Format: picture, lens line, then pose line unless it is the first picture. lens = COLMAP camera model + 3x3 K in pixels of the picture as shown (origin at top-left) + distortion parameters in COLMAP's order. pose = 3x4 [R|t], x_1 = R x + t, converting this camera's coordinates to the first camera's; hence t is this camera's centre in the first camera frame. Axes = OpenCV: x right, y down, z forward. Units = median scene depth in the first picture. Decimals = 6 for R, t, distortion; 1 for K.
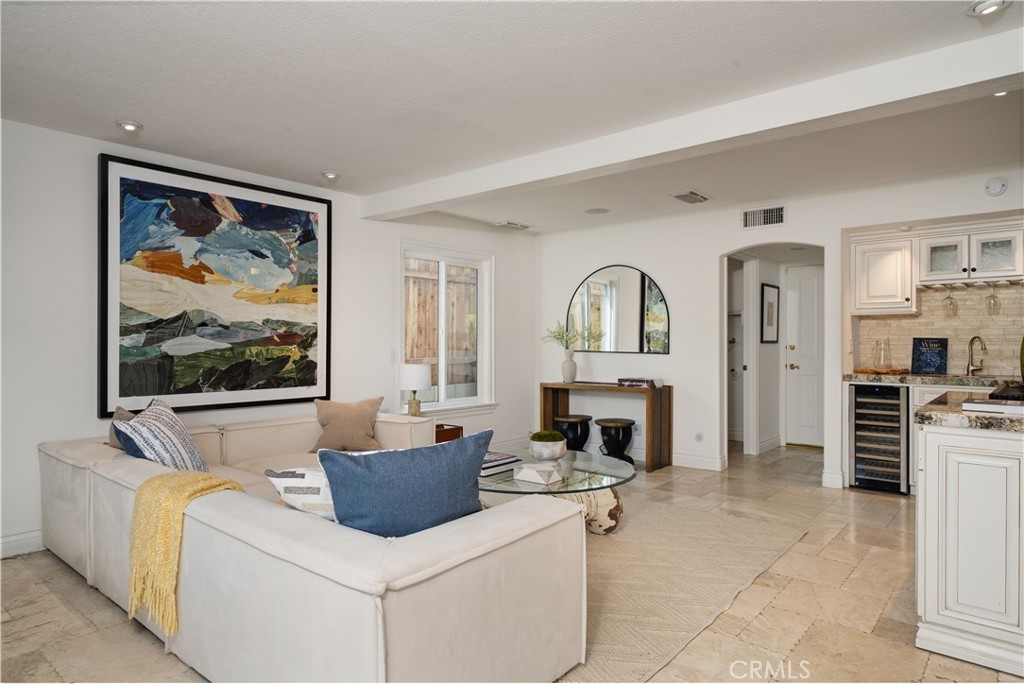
lens RADIAL K [[610.4, 0, 512.0], [0, 610.4, 342.0], [0, 0, 1]] dist [0.035151, -0.000167]
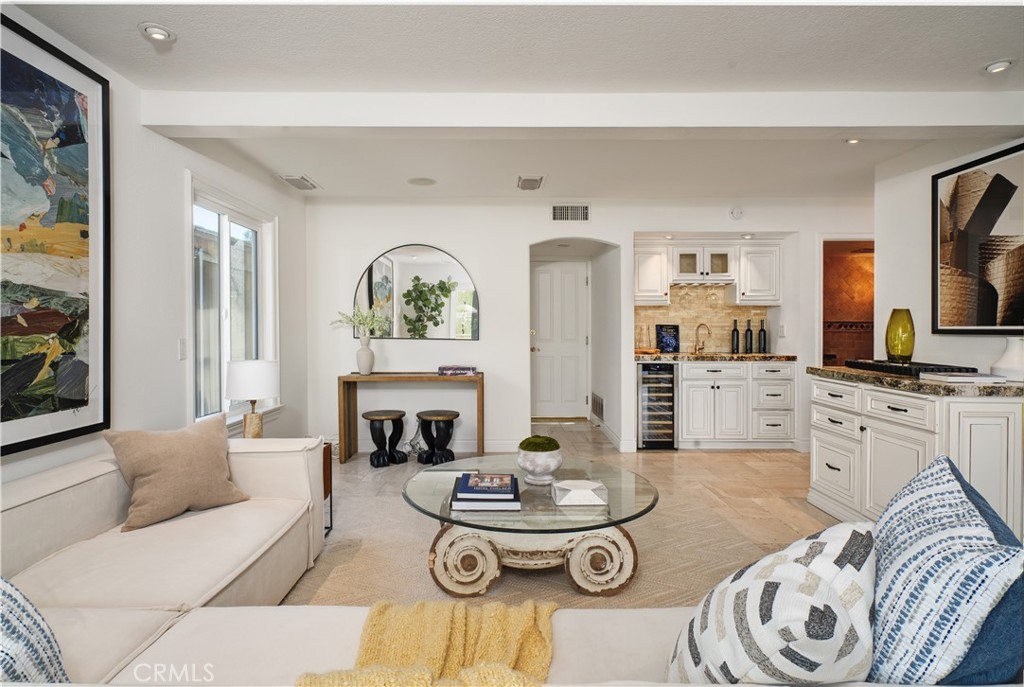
lens RADIAL K [[551.4, 0, 500.1], [0, 551.4, 332.2], [0, 0, 1]] dist [-0.000316, 0.000526]
pose [[0.764290, -0.004636, 0.644857, -0.356141], [-0.000939, 0.999965, 0.008301, -0.000286], [-0.644873, -0.006950, 0.764259, 0.375382]]
